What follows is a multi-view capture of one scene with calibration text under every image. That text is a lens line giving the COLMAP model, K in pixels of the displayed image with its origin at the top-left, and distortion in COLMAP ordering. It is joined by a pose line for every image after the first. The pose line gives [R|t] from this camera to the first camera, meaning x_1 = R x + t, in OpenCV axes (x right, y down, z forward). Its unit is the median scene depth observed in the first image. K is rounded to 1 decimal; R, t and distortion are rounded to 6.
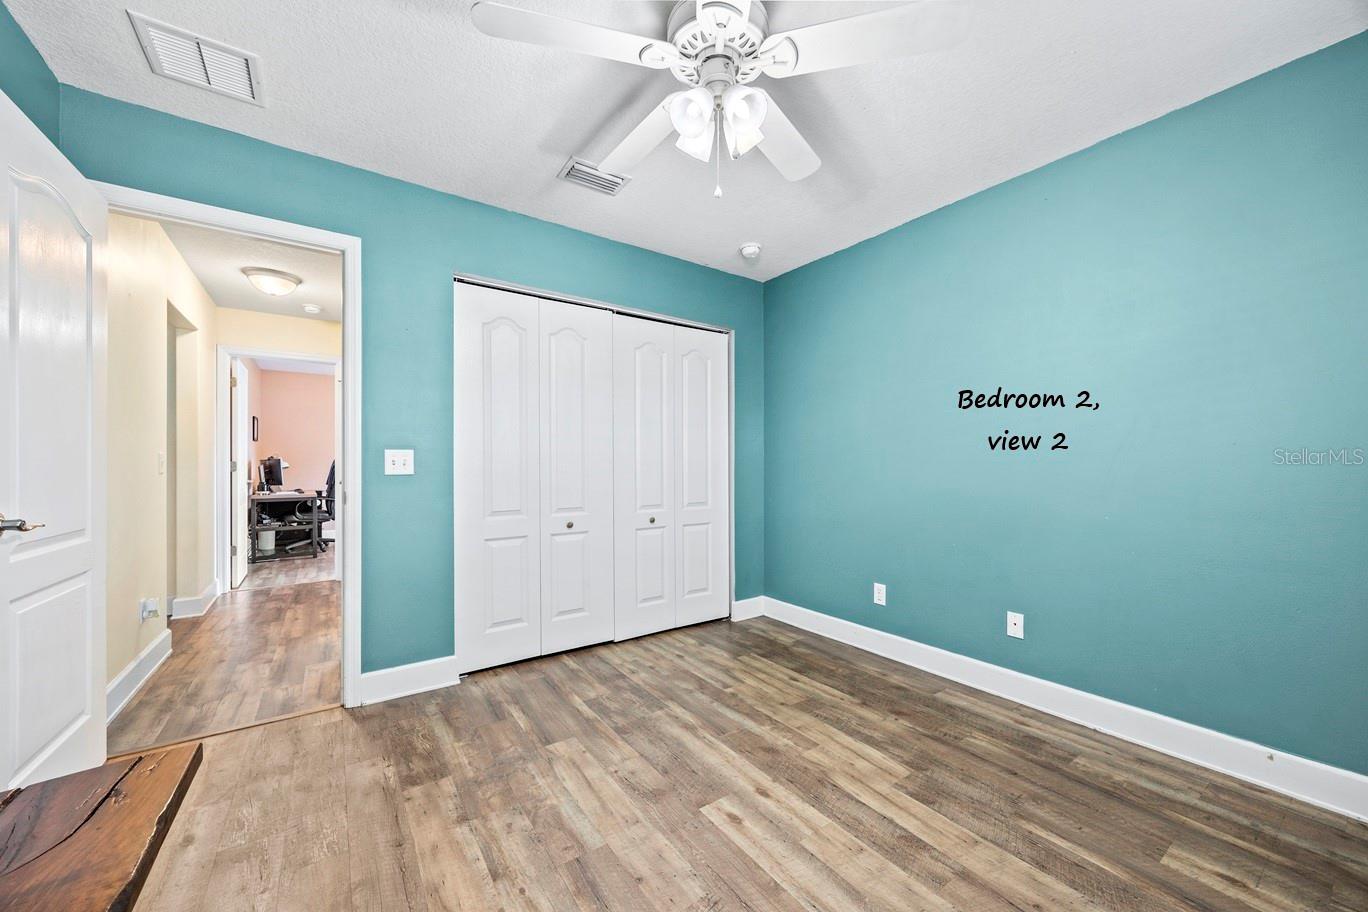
lens RADIAL K [[510.5, 0, 693.4], [0, 510.5, 464.7], [0, 0, 1]] dist [0.000356, 0.000125]
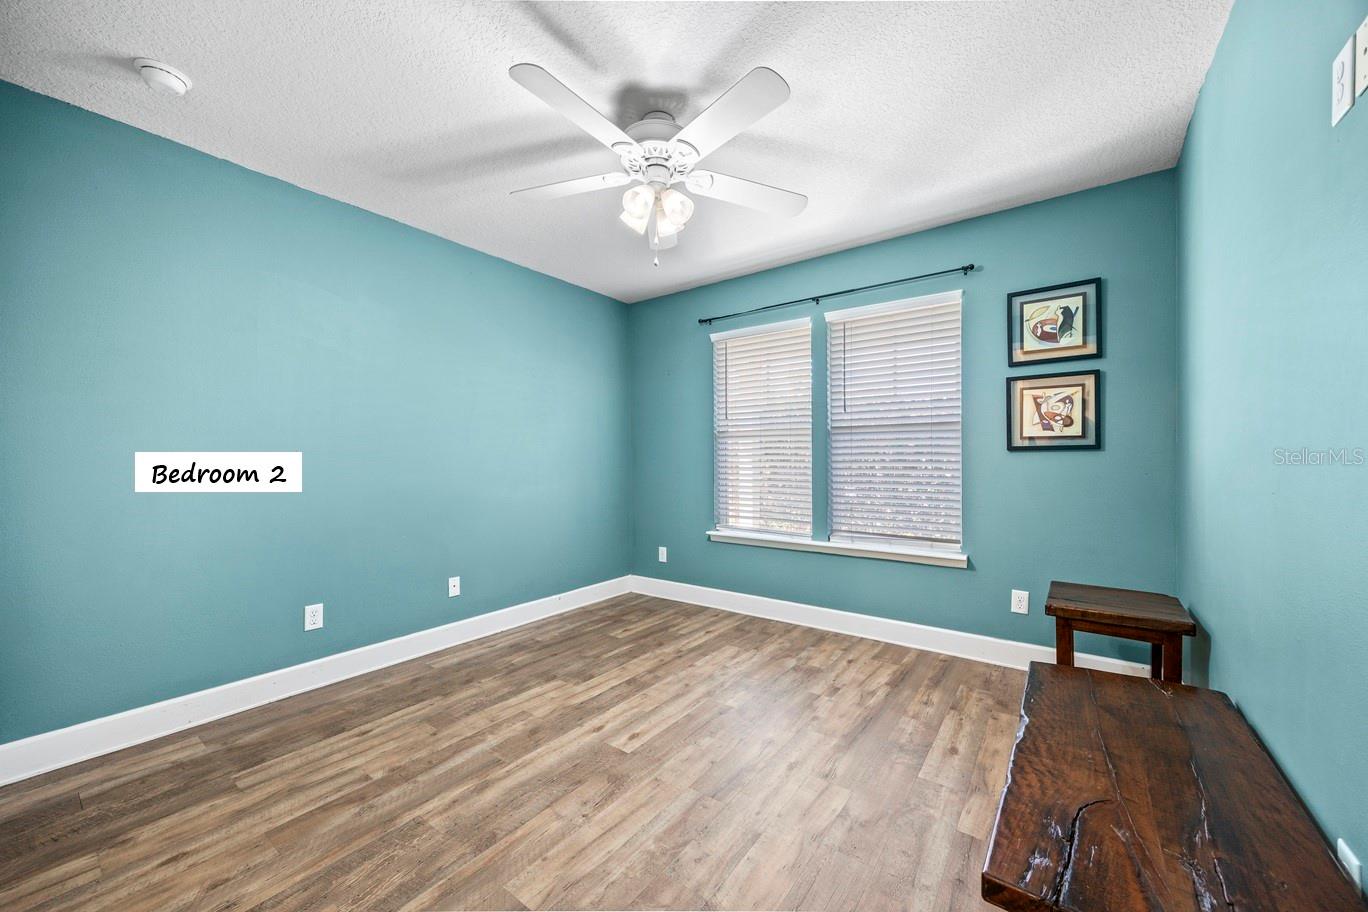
lens RADIAL K [[510.5, 0, 691.7], [0, 510.5, 453.6], [0, 0, 1]] dist [0.000356, 0.000125]
pose [[-0.309610, 0.014604, 0.950751, -0.904969], [0.008784, 0.999883, -0.012498, -0.000111], [-0.950823, 0.004482, -0.309702, 0.951281]]
